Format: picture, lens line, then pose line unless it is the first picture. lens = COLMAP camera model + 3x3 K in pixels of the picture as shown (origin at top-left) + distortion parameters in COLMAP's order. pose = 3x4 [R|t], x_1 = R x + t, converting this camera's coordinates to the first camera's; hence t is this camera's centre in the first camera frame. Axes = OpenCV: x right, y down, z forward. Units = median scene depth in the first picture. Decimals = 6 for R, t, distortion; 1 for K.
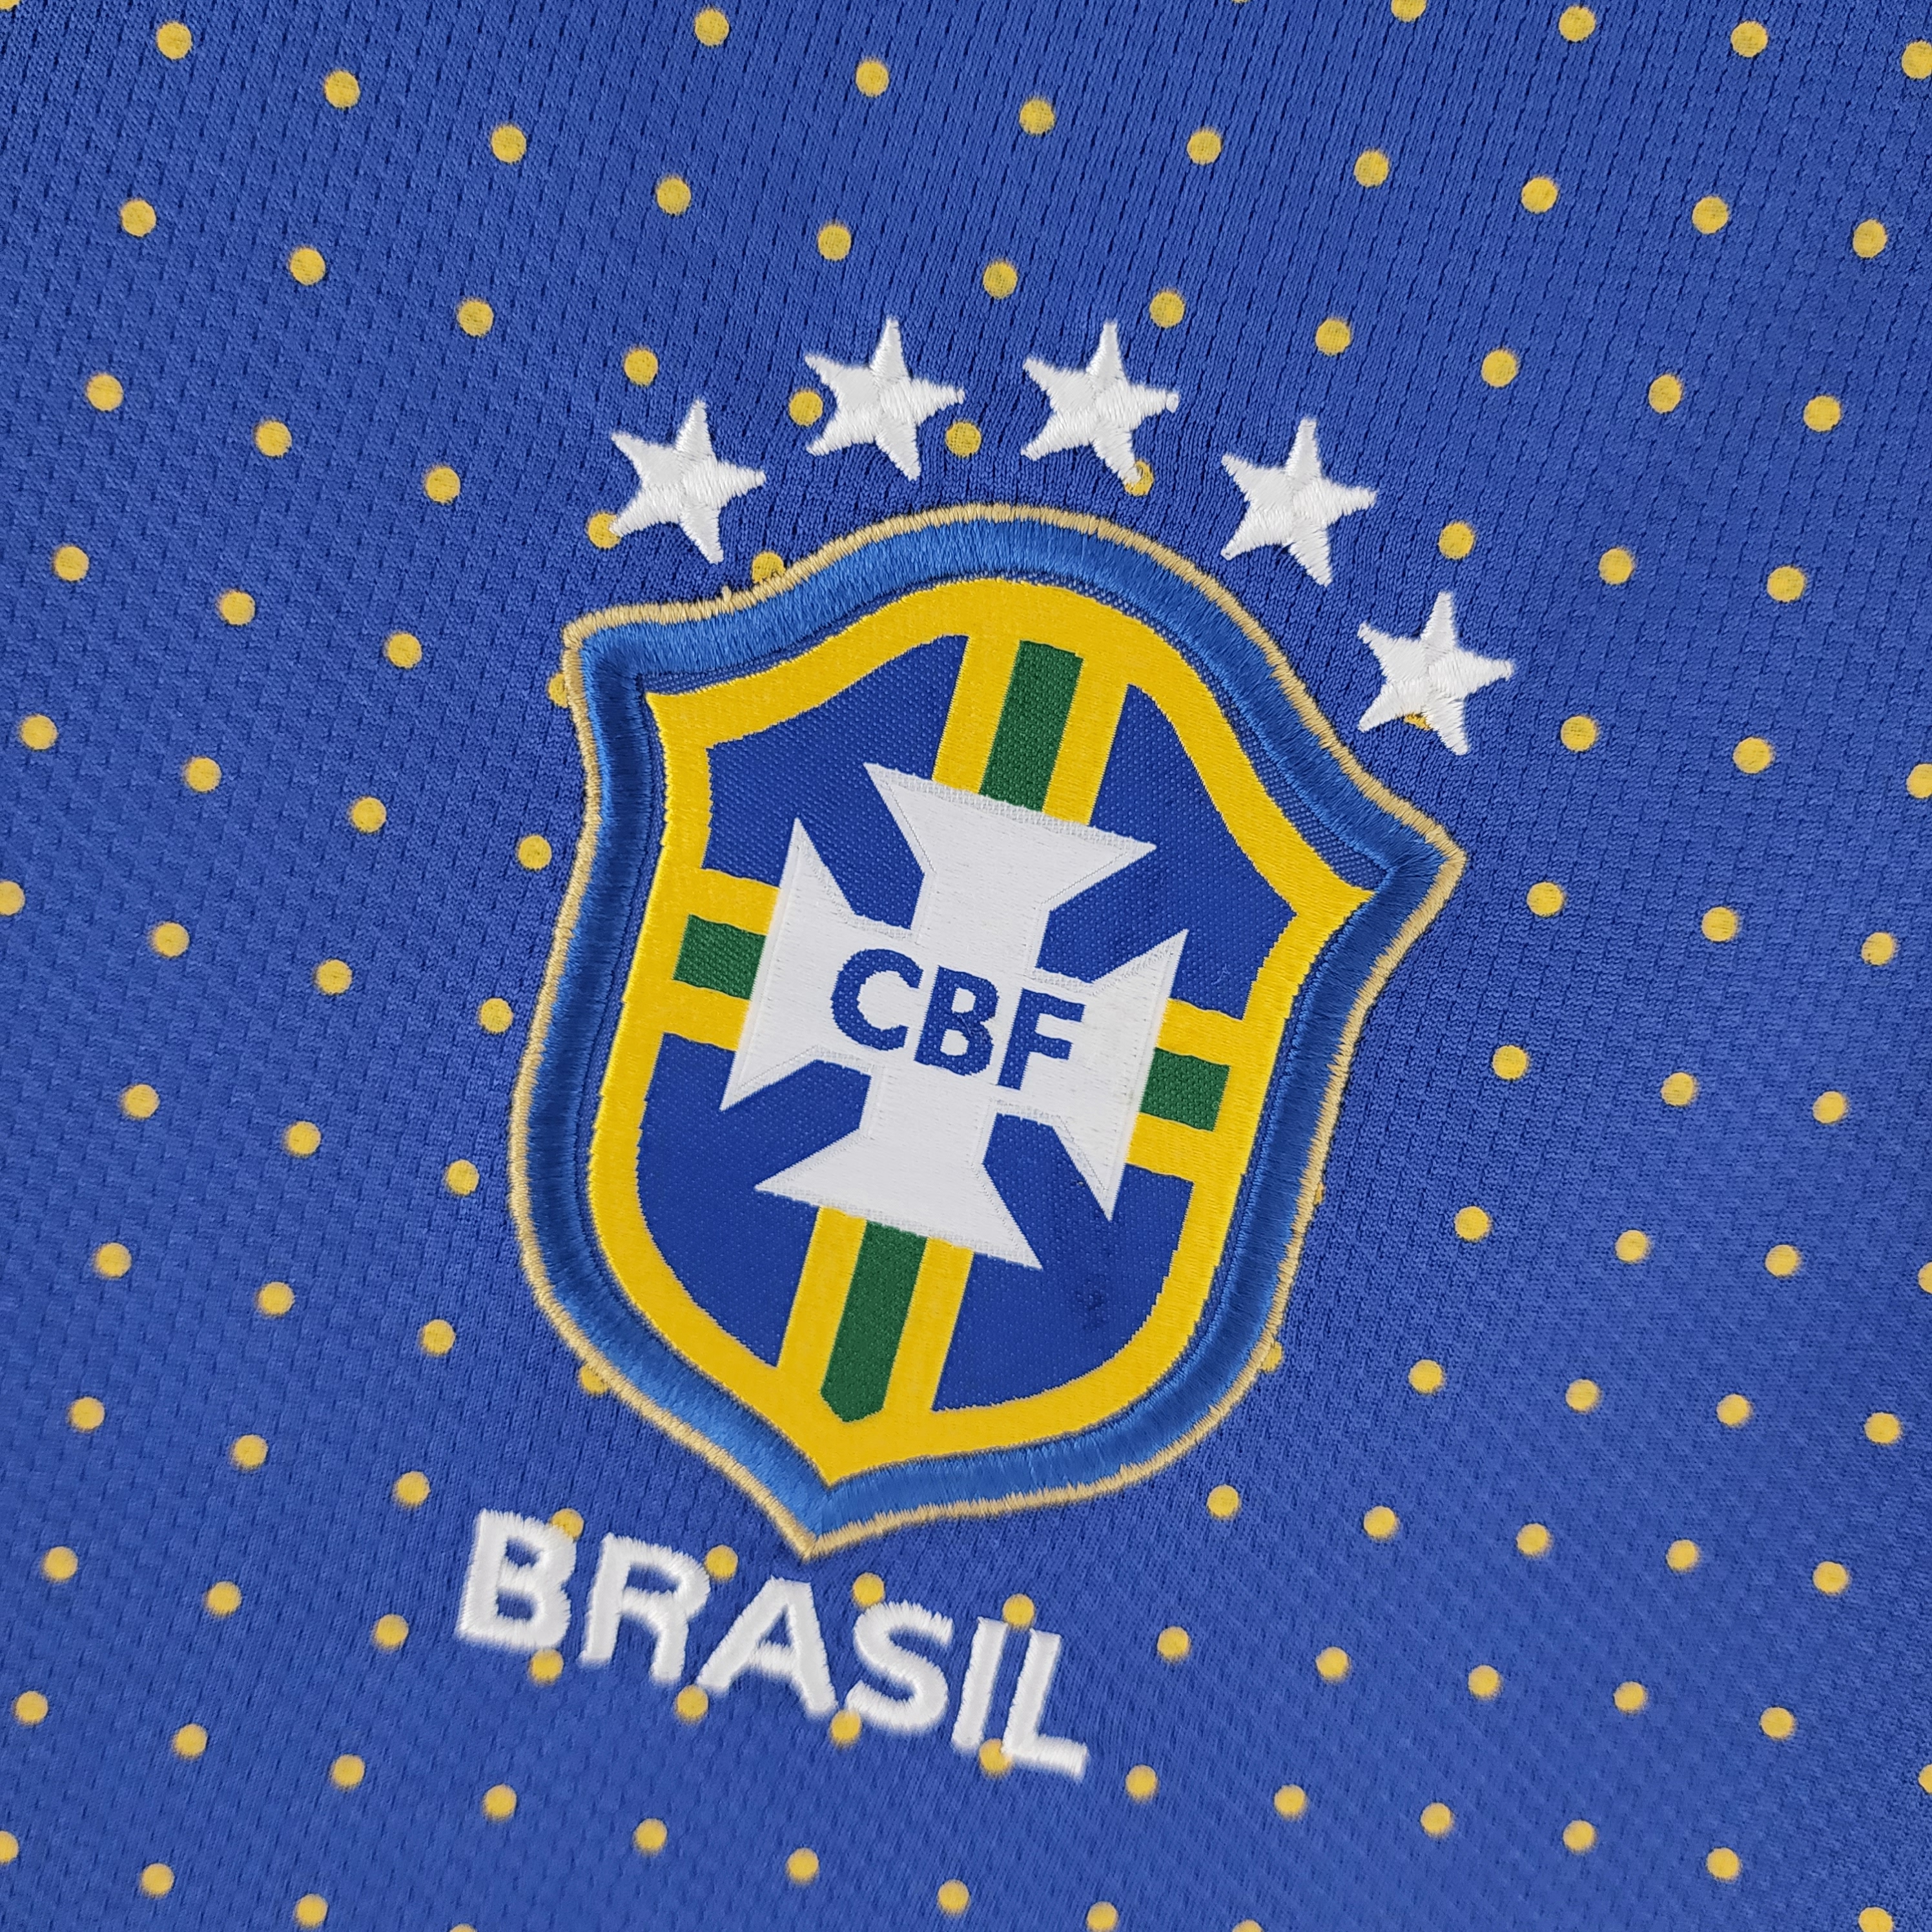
lens RADIAL K [[1758.9, 0, 964.4], [0, 1758.9, 942.7], [0, 0, 1]] dist [0.066288, -0.274655]
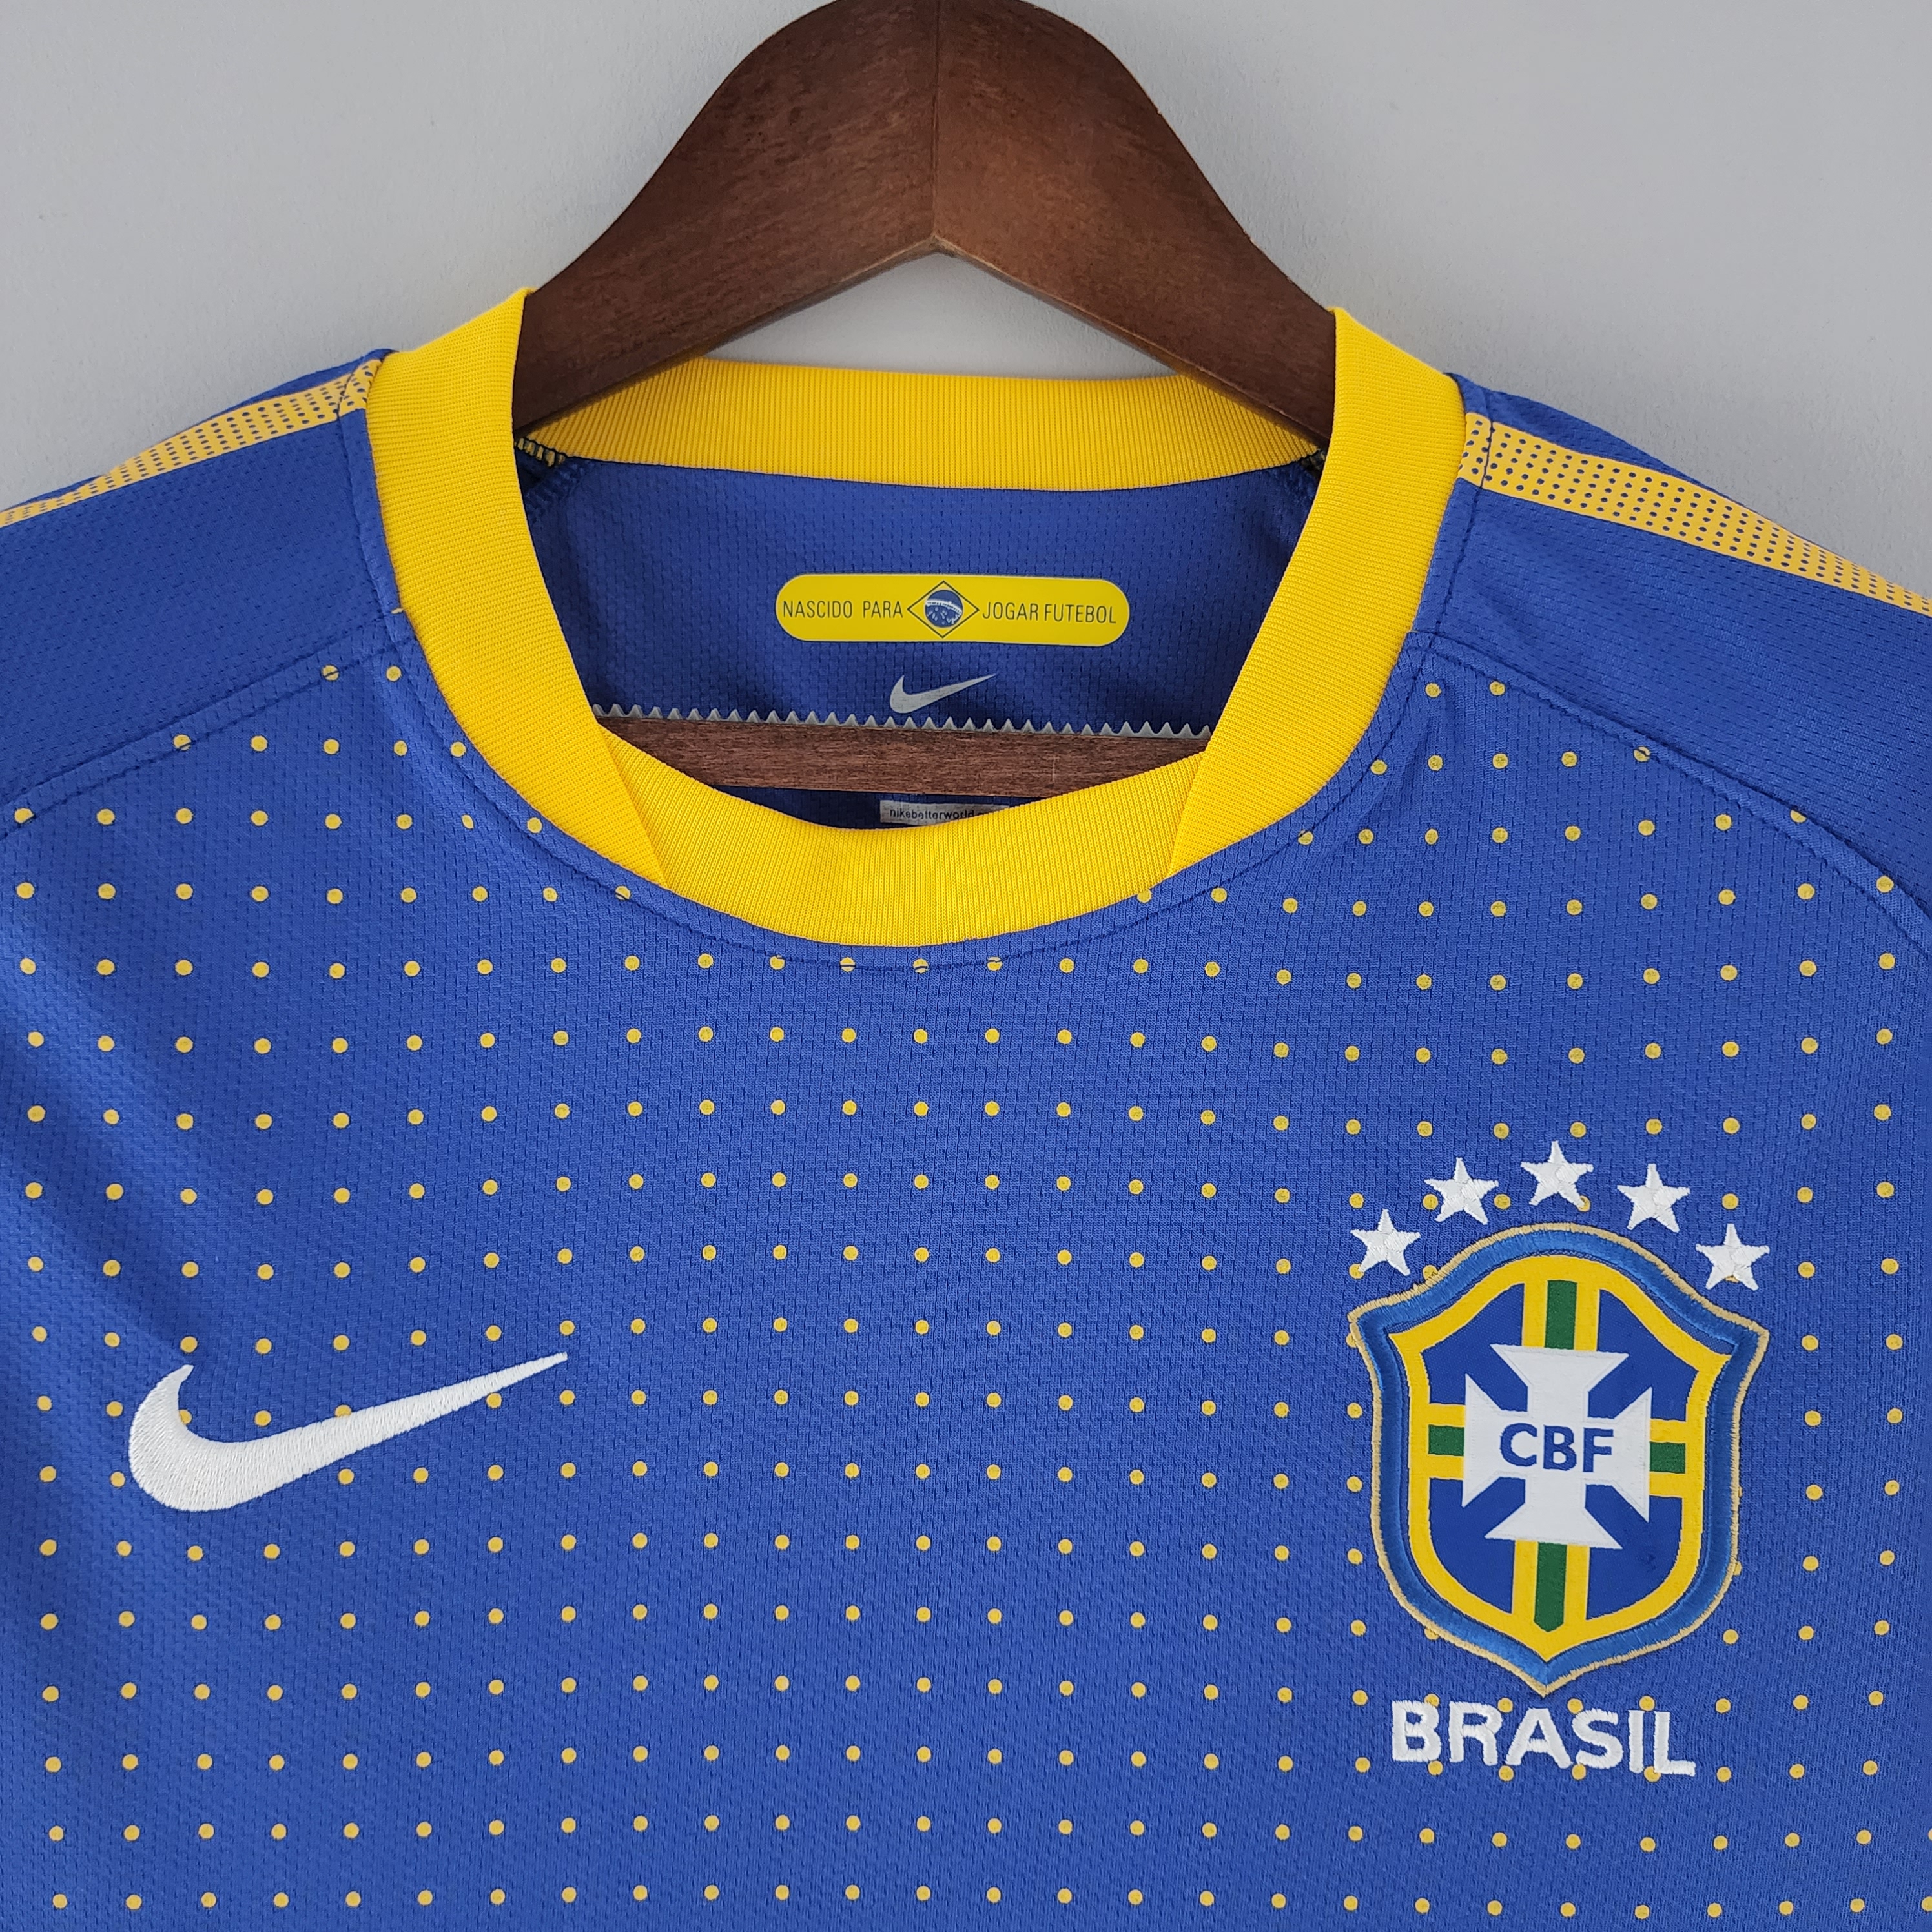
lens RADIAL K [[1757.4, 0, 966.0], [0, 1757.4, 966.0], [0, 0, 1]] dist [0.015228, 0.005622]
pose [[0.966904, -0.229570, -0.111328, -0.345366], [0.224016, 0.972722, -0.060239, -0.591222], [0.122121, 0.033306, 0.991956, -1.361139]]
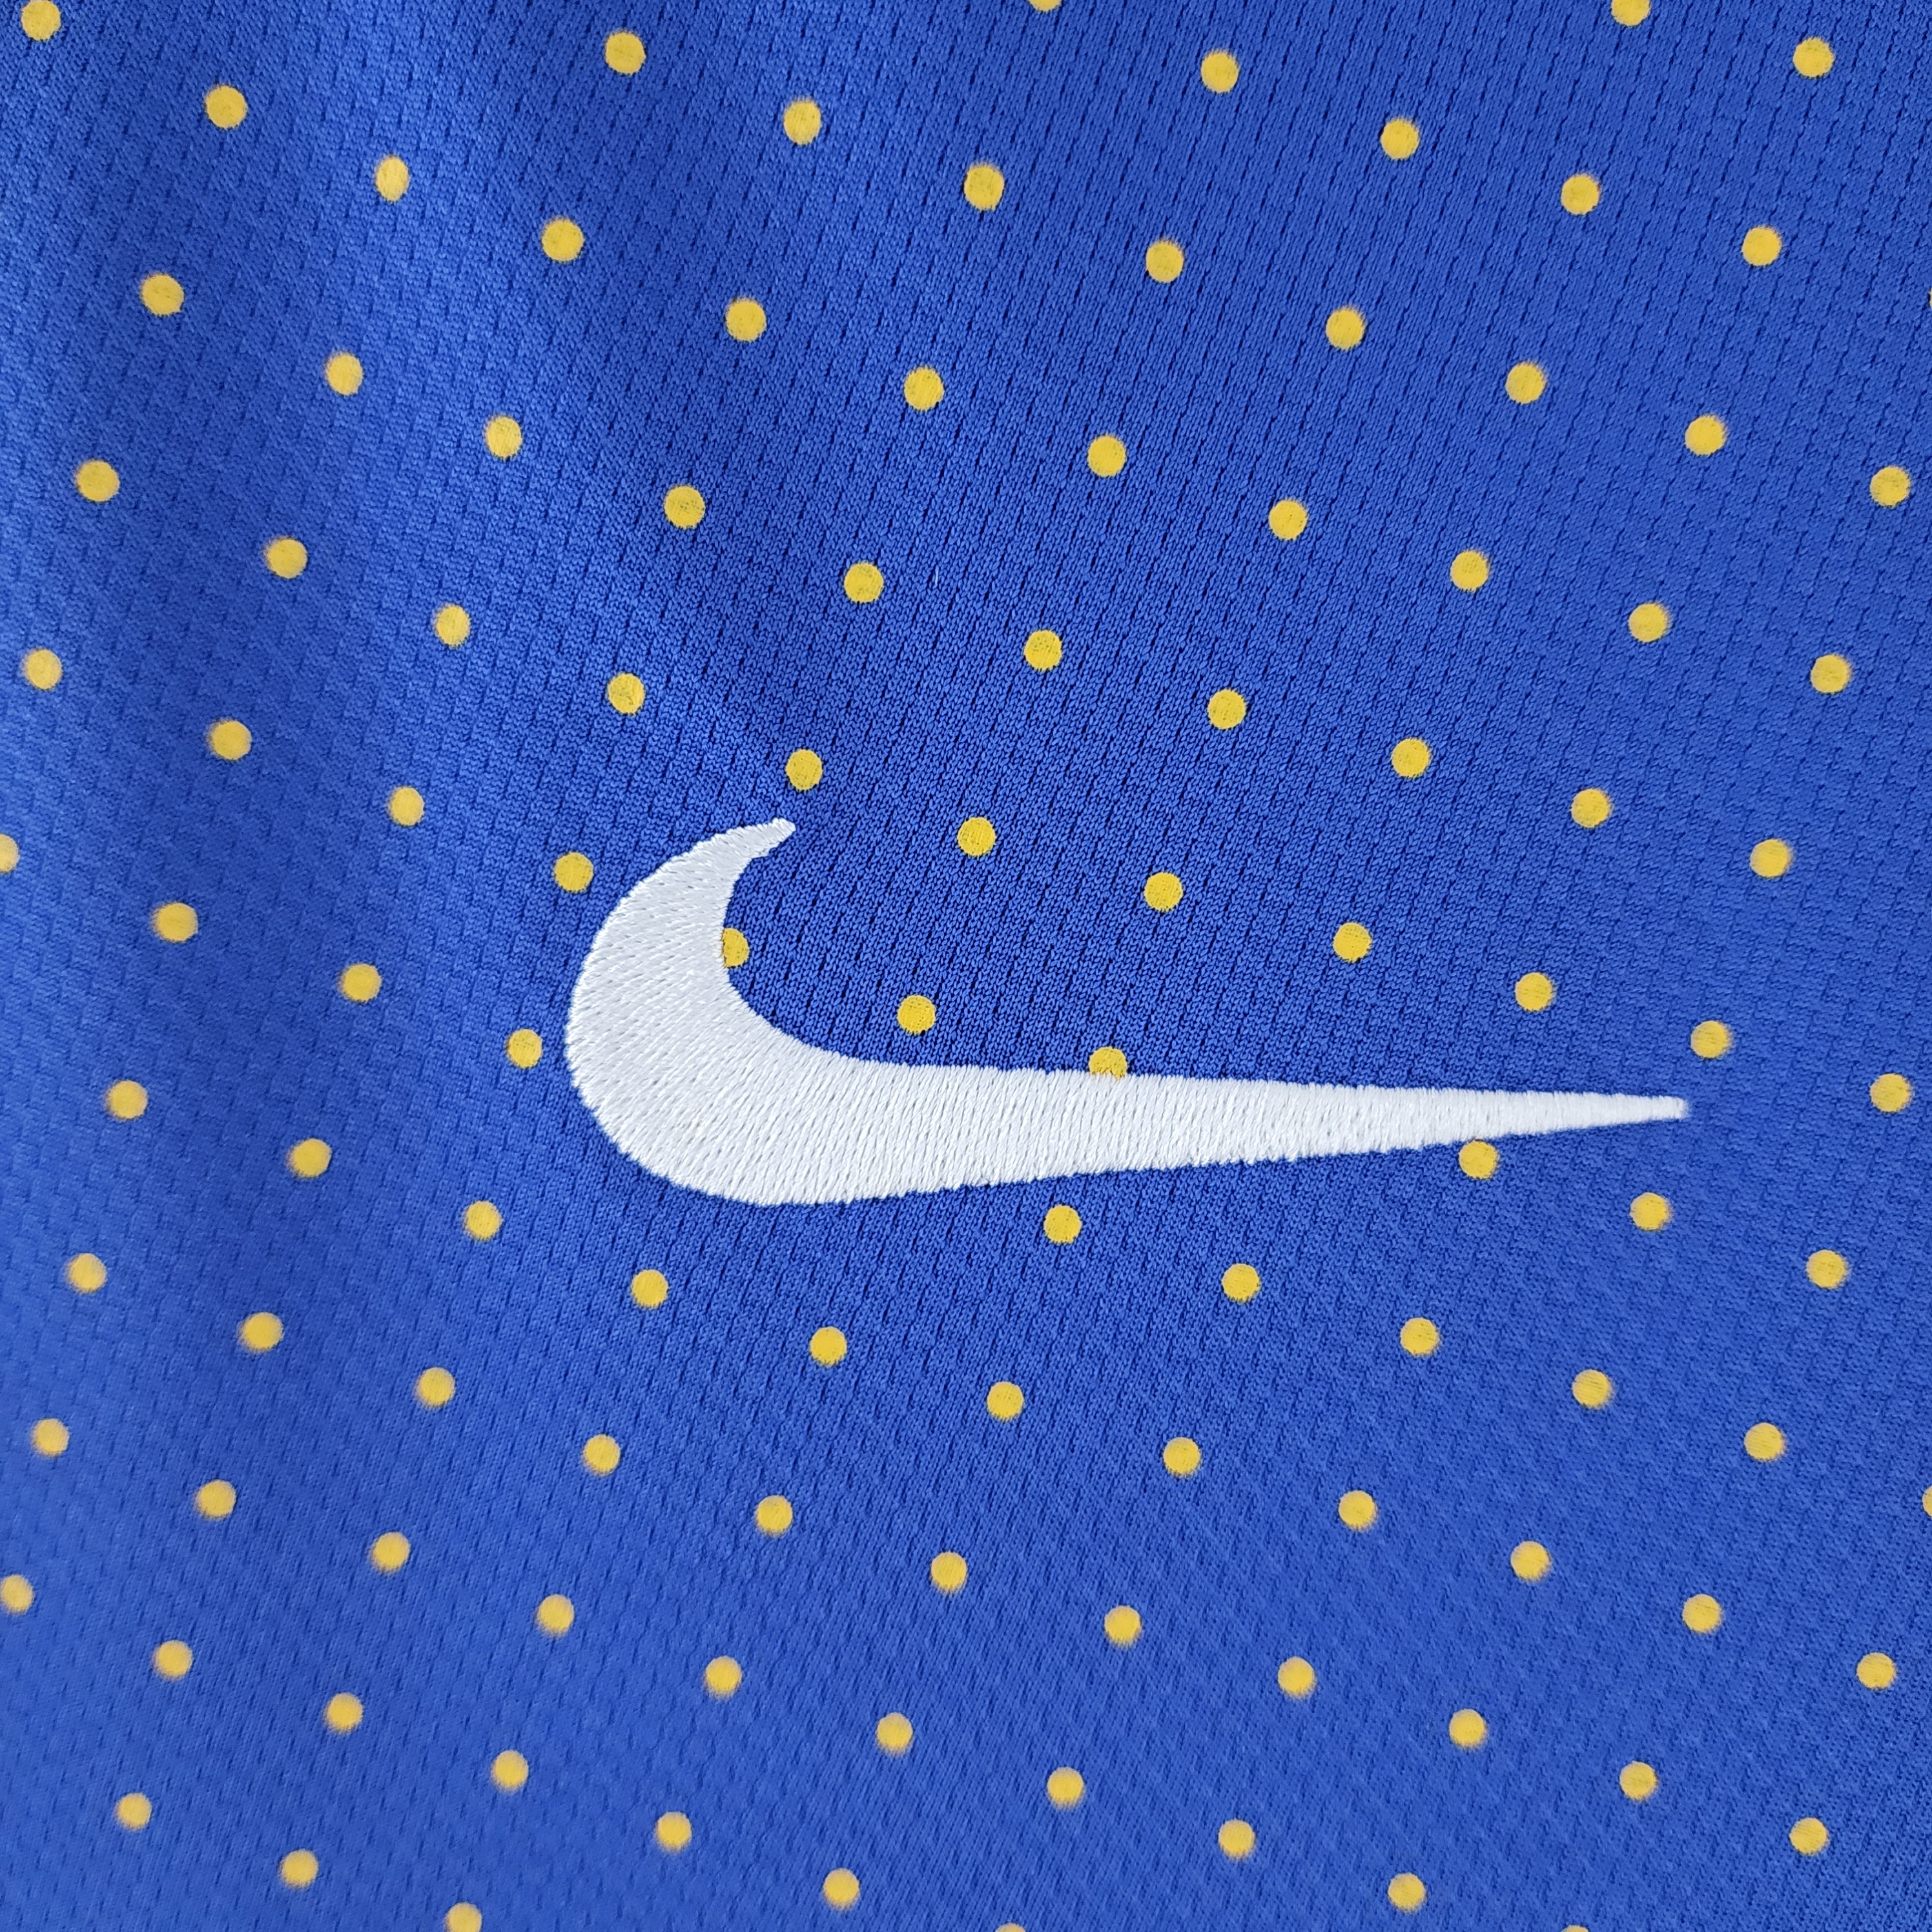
lens RADIAL K [[1758.9, 0, 964.4], [0, 1758.9, 942.7], [0, 0, 1]] dist [0.066288, -0.274655]
pose [[0.980491, 0.077050, -0.180835, -1.431274], [-0.084556, 0.995833, -0.034161, -0.371362], [0.177449, 0.048785, 0.982920, -0.054339]]
